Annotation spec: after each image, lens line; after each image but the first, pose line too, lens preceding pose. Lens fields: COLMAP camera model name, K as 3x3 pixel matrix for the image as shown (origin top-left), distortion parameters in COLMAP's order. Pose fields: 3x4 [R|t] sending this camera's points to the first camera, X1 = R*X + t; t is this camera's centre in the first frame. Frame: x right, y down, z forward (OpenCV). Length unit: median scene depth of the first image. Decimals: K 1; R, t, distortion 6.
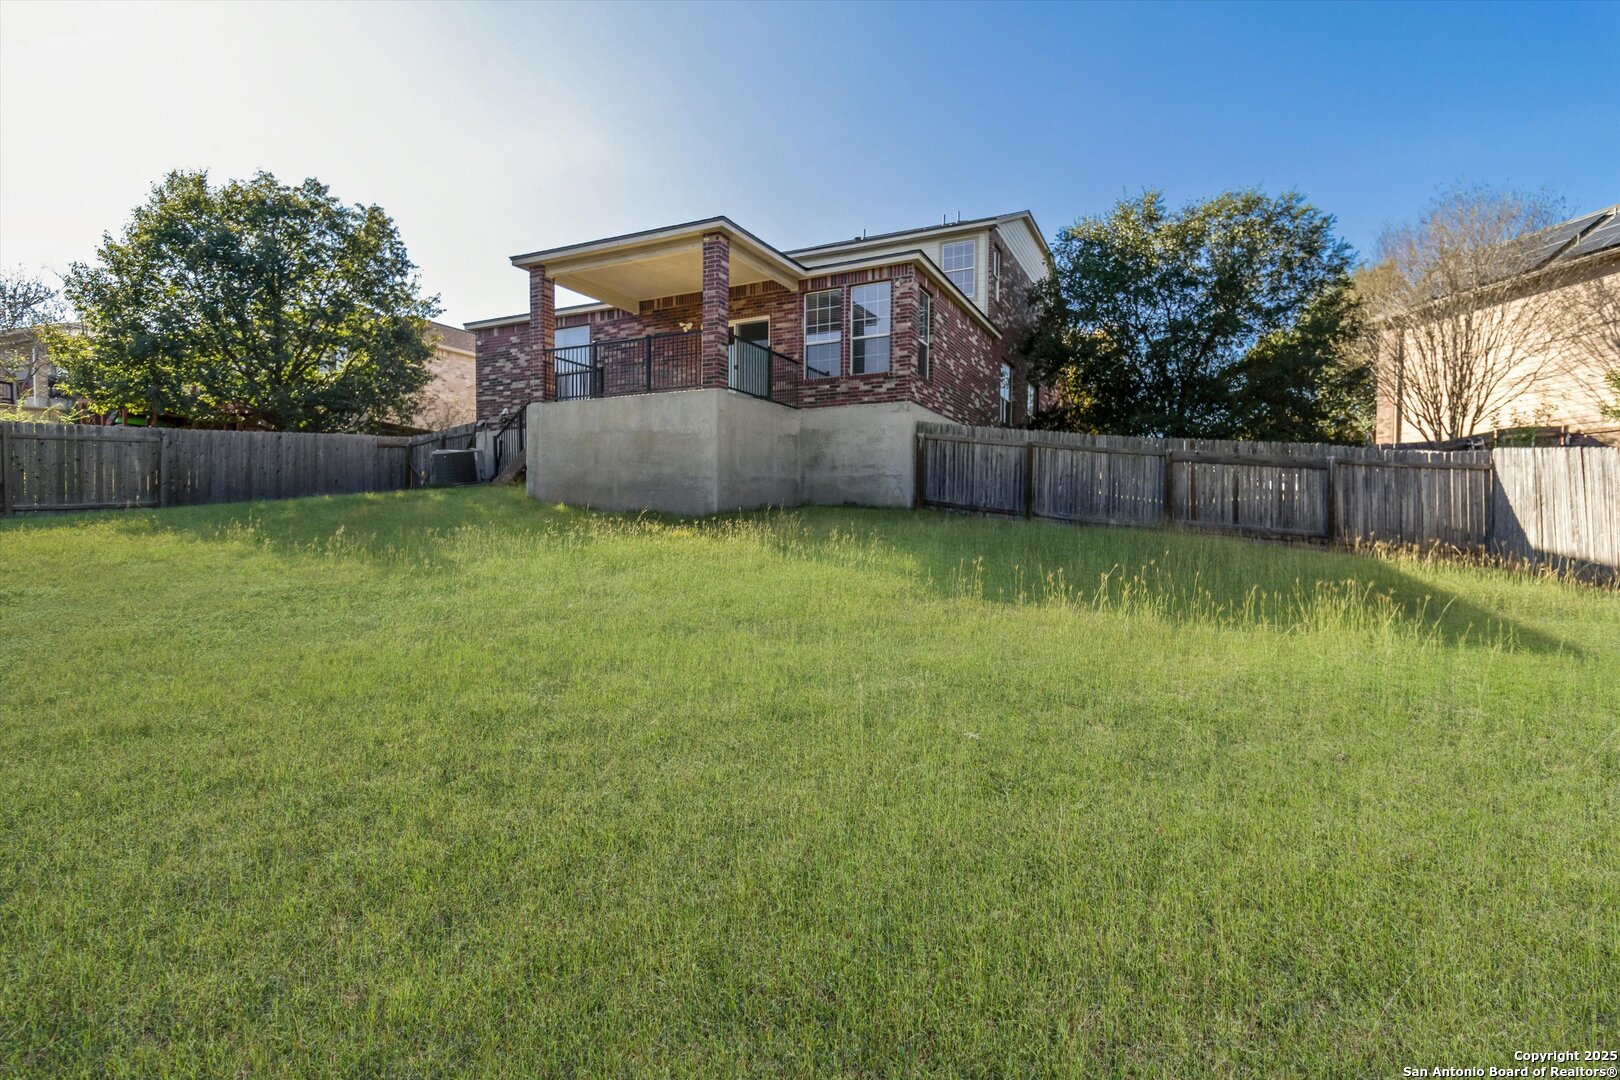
lens RADIAL K [[765.3, 0, 834.5], [0, 765.3, 517.1], [0, 0, 1]] dist [0.014657, -0.000317]
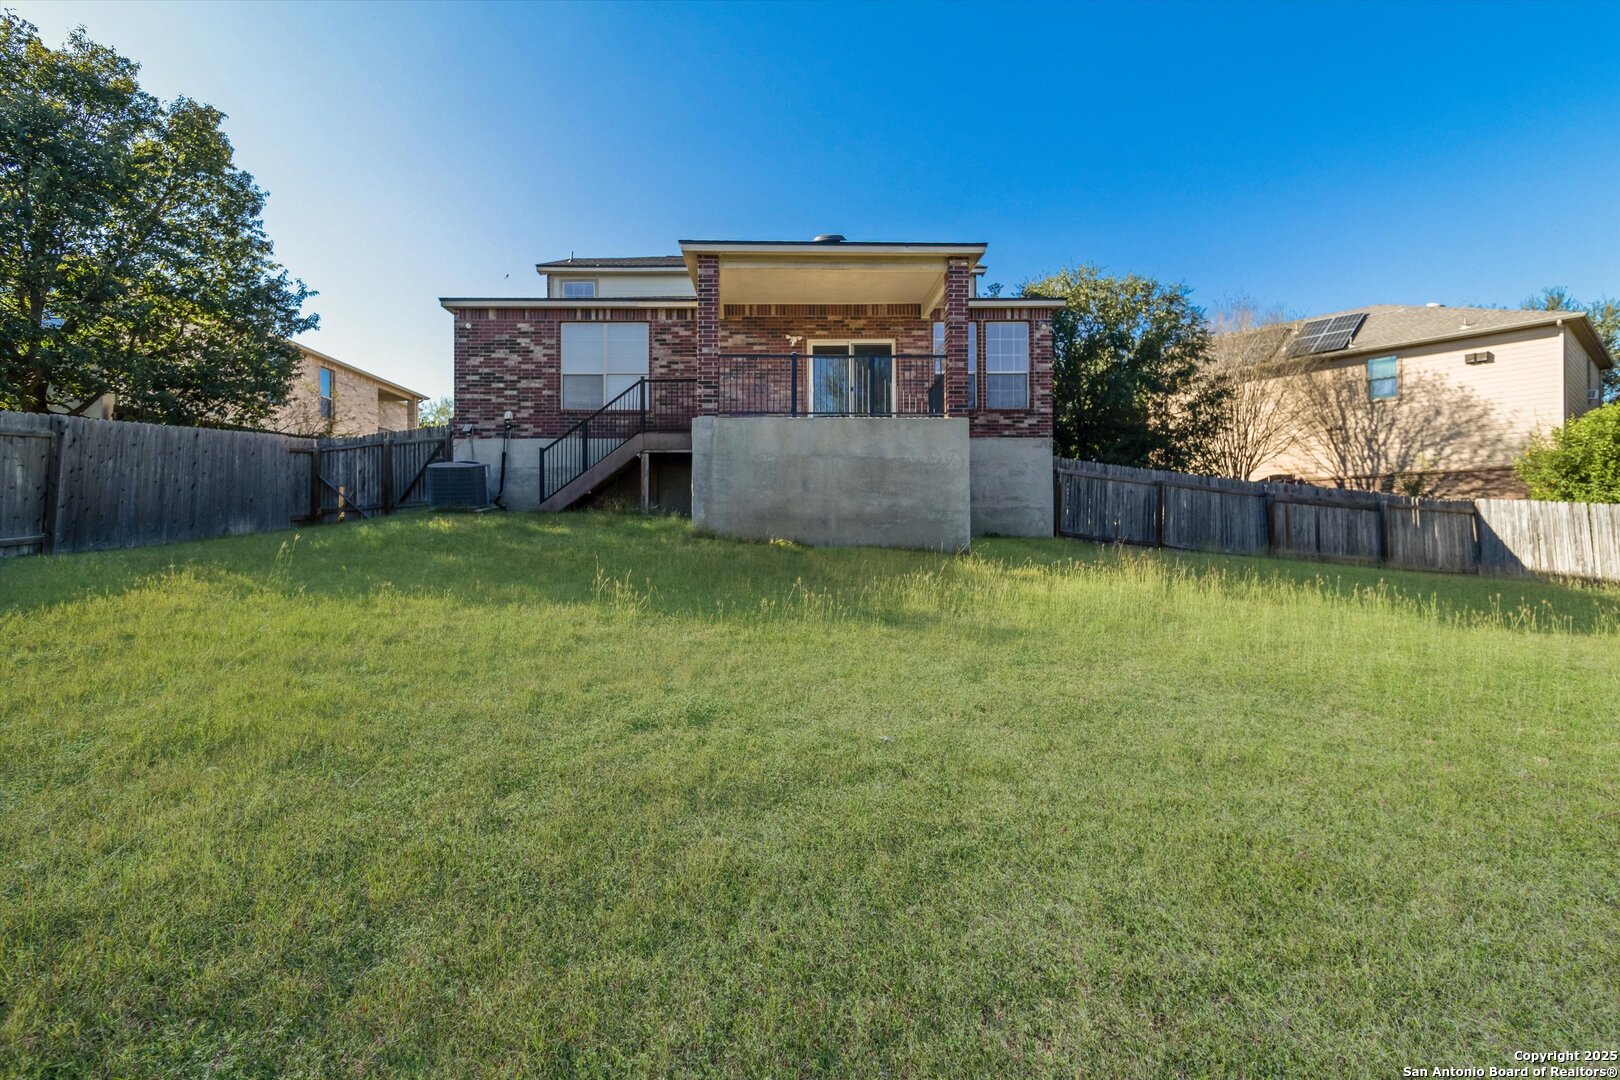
lens RADIAL K [[759.2, 0, 830.7], [0, 759.2, 505.4], [0, 0, 1]] dist [0.007710, -0.000252]
pose [[0.894579, 0.013437, 0.446707, -0.631051], [0.002172, 0.999405, -0.034413, -0.022861], [-0.446904, 0.031756, 0.894018, 0.200799]]
